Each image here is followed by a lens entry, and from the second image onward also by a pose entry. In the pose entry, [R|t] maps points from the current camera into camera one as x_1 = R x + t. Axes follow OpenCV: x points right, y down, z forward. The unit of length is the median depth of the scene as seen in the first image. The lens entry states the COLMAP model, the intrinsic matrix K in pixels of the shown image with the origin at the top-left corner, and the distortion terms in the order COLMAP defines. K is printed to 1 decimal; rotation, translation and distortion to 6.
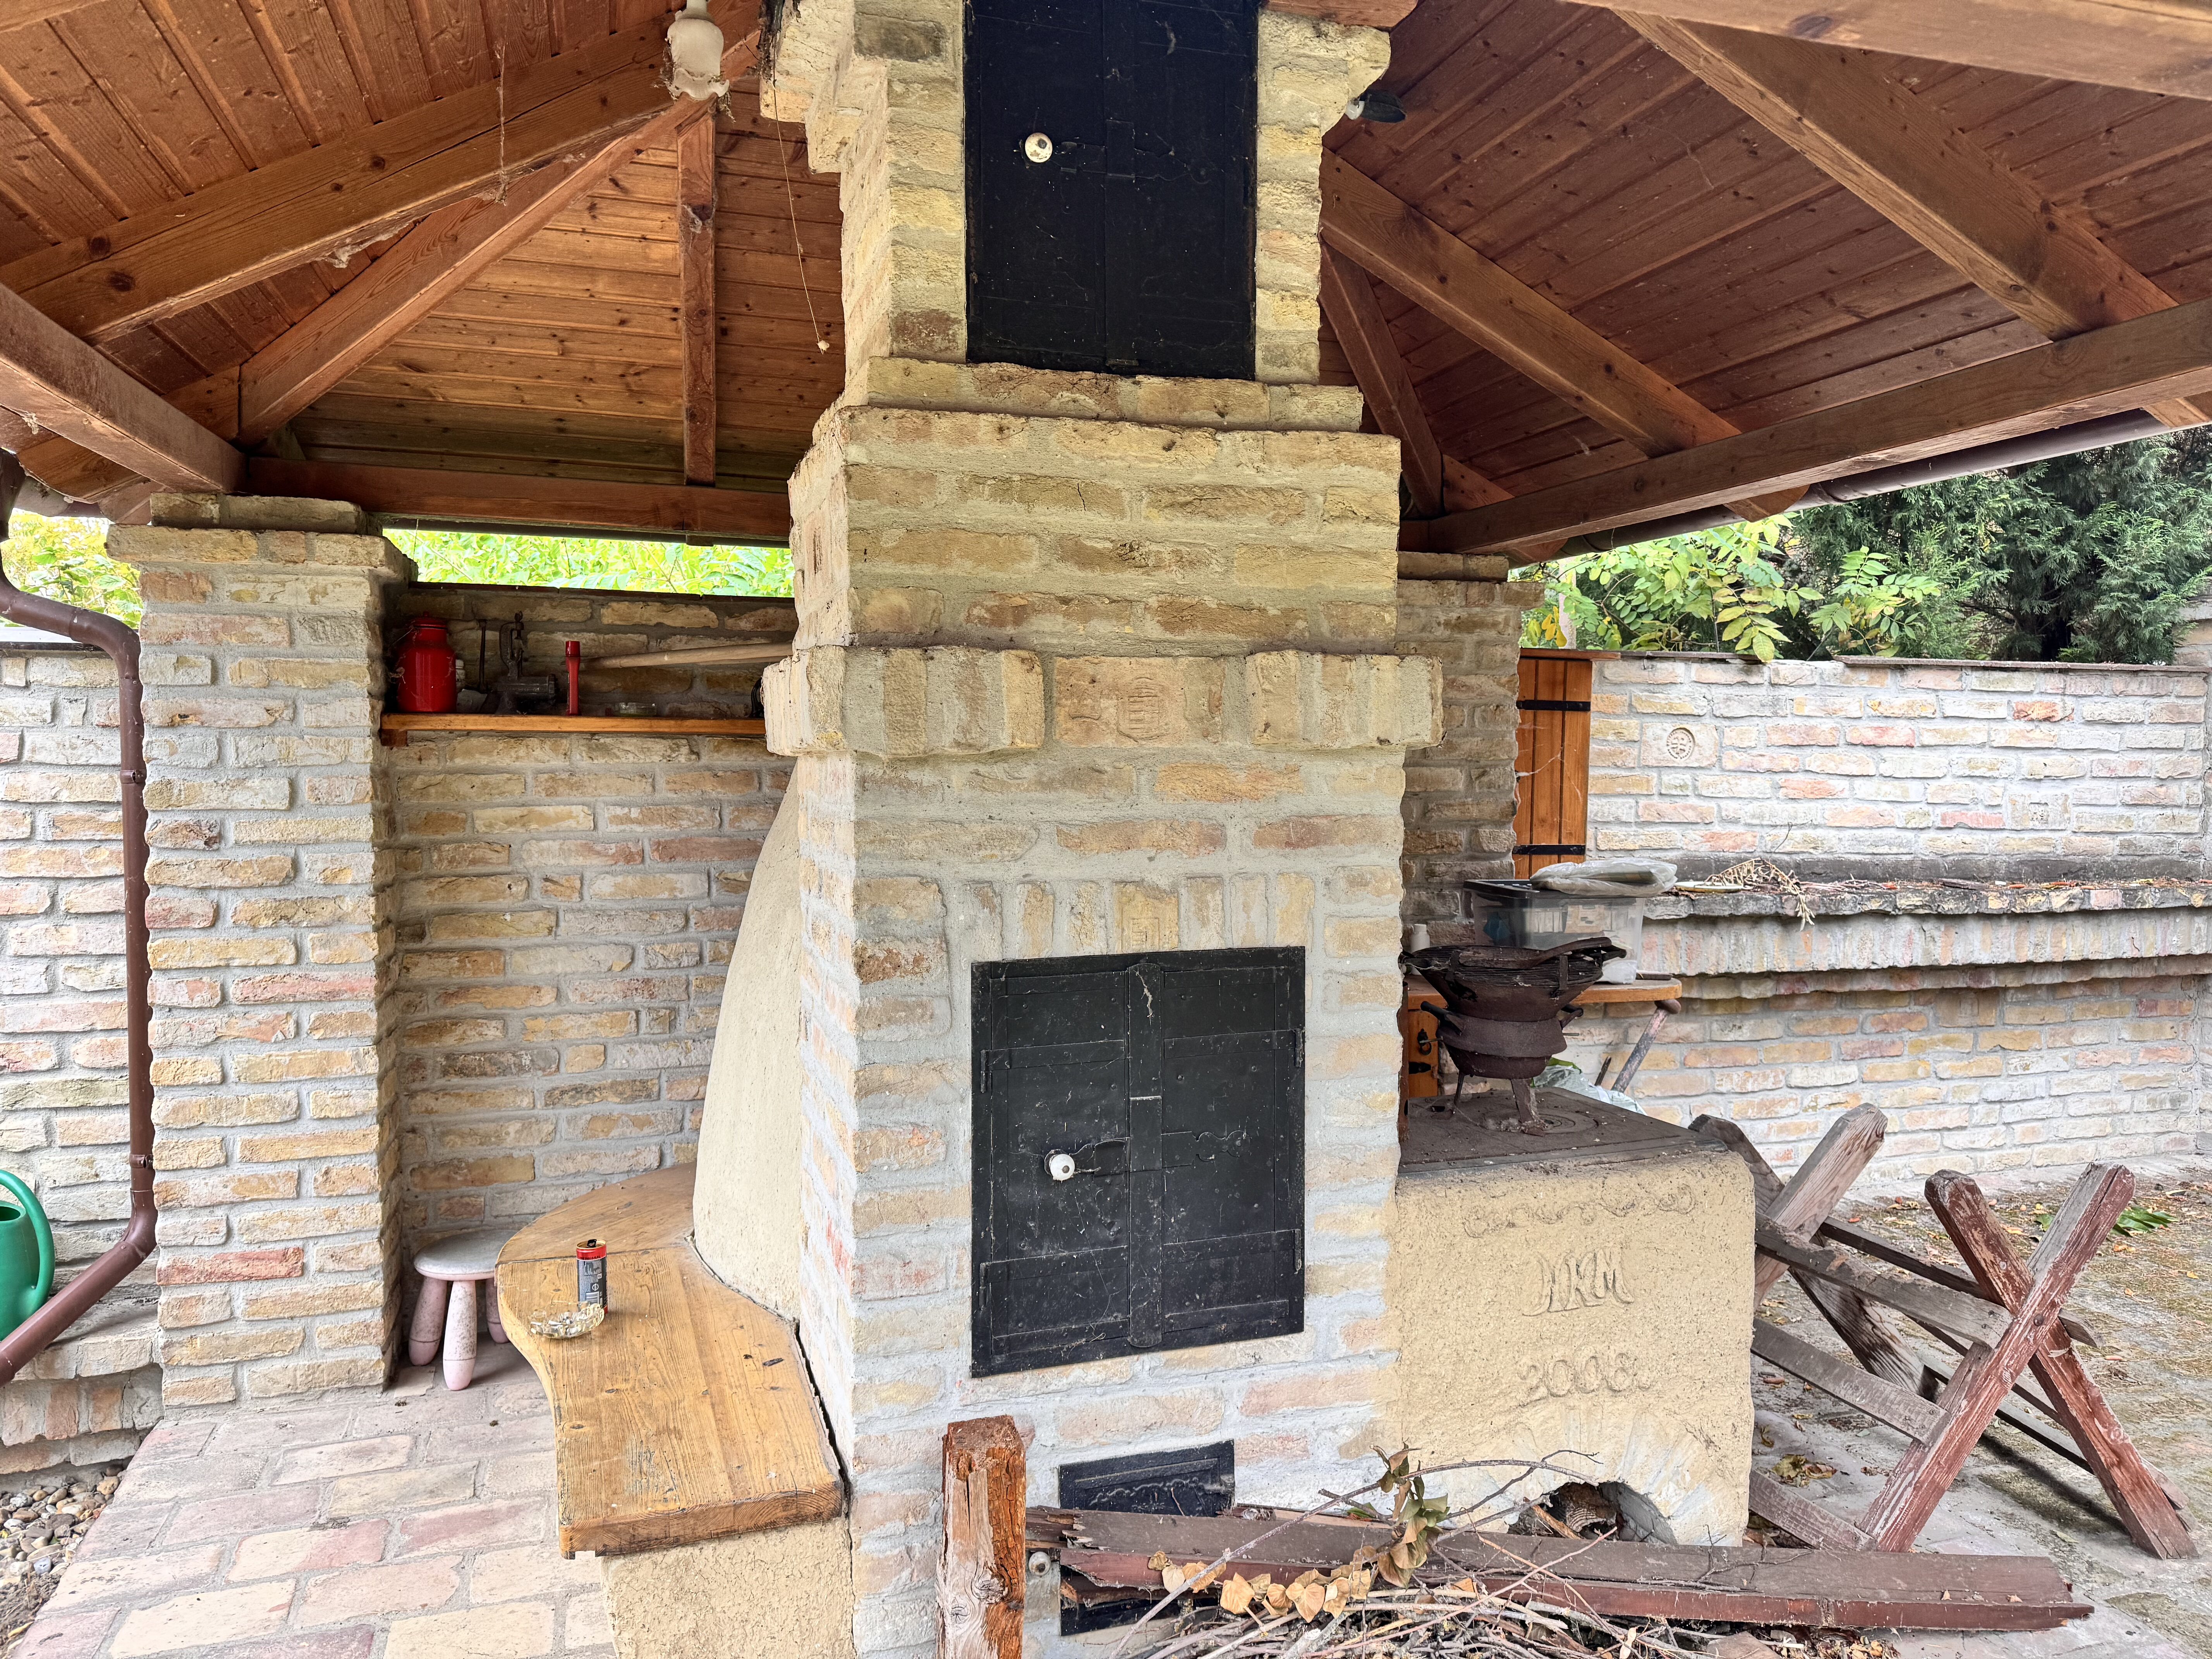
lens RADIAL K [[1562.2, 0, 1129.9], [0, 1562.2, 825.9], [0, 0, 1]] dist [0.070730, -0.091830]
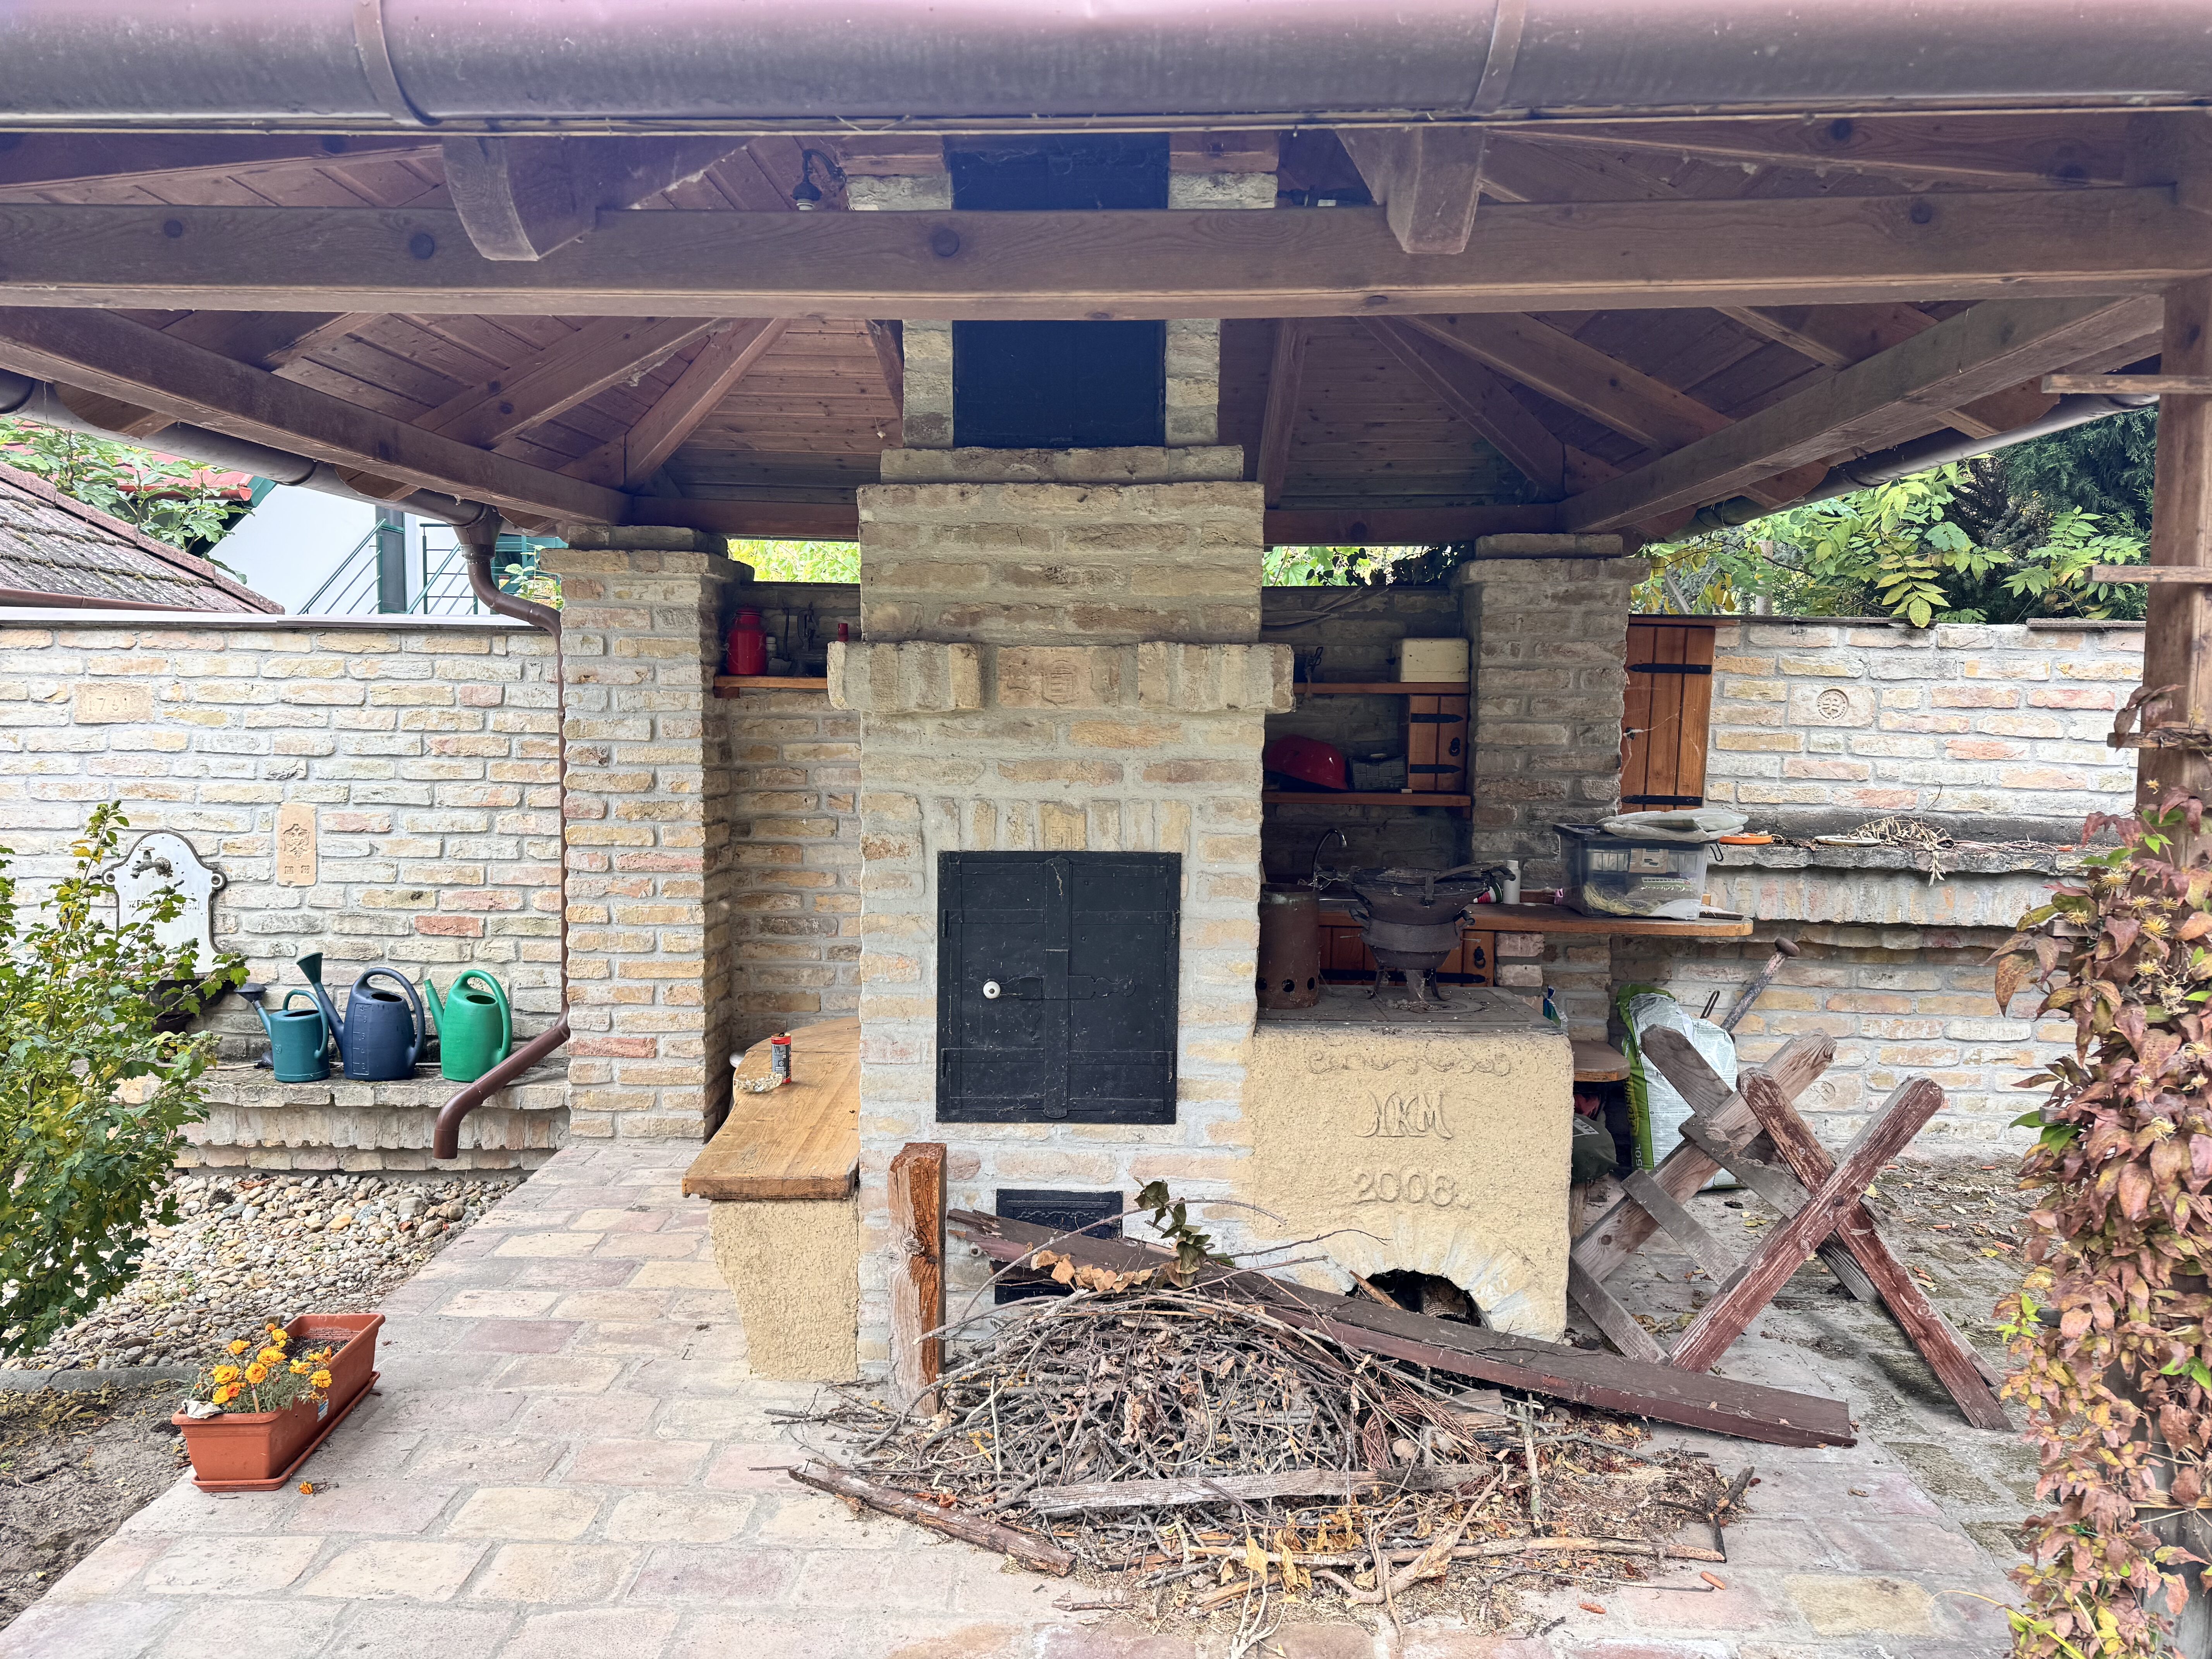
lens RADIAL K [[1571.8, 0, 1120.6], [0, 1571.8, 830.2], [0, 0, 1]] dist [0.157570, -0.282031]
pose [[0.941341, 0.038649, -0.335236, 0.381227], [-0.026361, 0.998806, 0.041127, 0.000393], [0.336425, -0.029878, 0.941236, -0.248469]]
